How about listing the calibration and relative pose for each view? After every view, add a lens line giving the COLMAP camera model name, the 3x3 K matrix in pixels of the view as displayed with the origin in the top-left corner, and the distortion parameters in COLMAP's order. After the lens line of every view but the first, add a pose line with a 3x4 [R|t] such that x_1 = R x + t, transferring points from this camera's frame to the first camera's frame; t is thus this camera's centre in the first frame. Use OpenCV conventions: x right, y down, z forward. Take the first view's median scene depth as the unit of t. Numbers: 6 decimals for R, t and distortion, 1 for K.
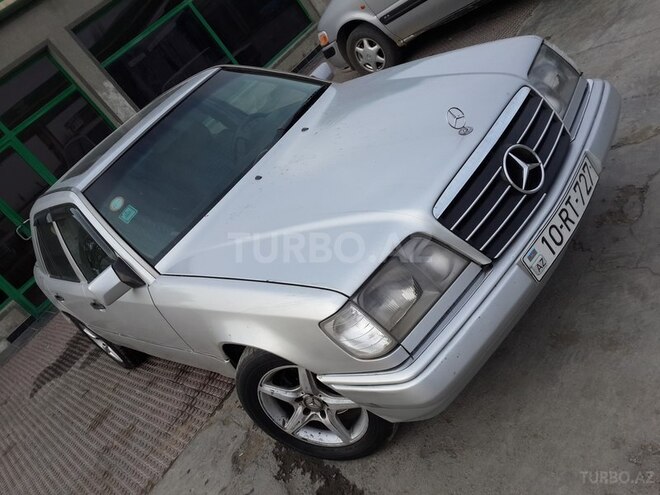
lens RADIAL K [[603.3, 0, 334.0], [0, 603.3, 243.9], [0, 0, 1]] dist [0.008423, 0.000000]
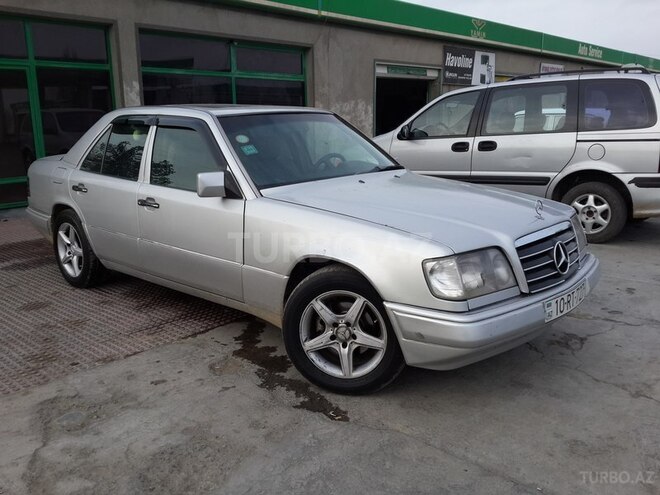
lens RADIAL K [[603.3, 0, 327.9], [0, 603.3, 247.9], [0, 0, 1]] dist [0.008423, 0.000000]
pose [[0.821324, 0.550494, 0.149607, -0.364125], [-0.490351, 0.815292, -0.307985, 0.543056], [-0.291517, 0.179596, 0.939555, -0.235467]]
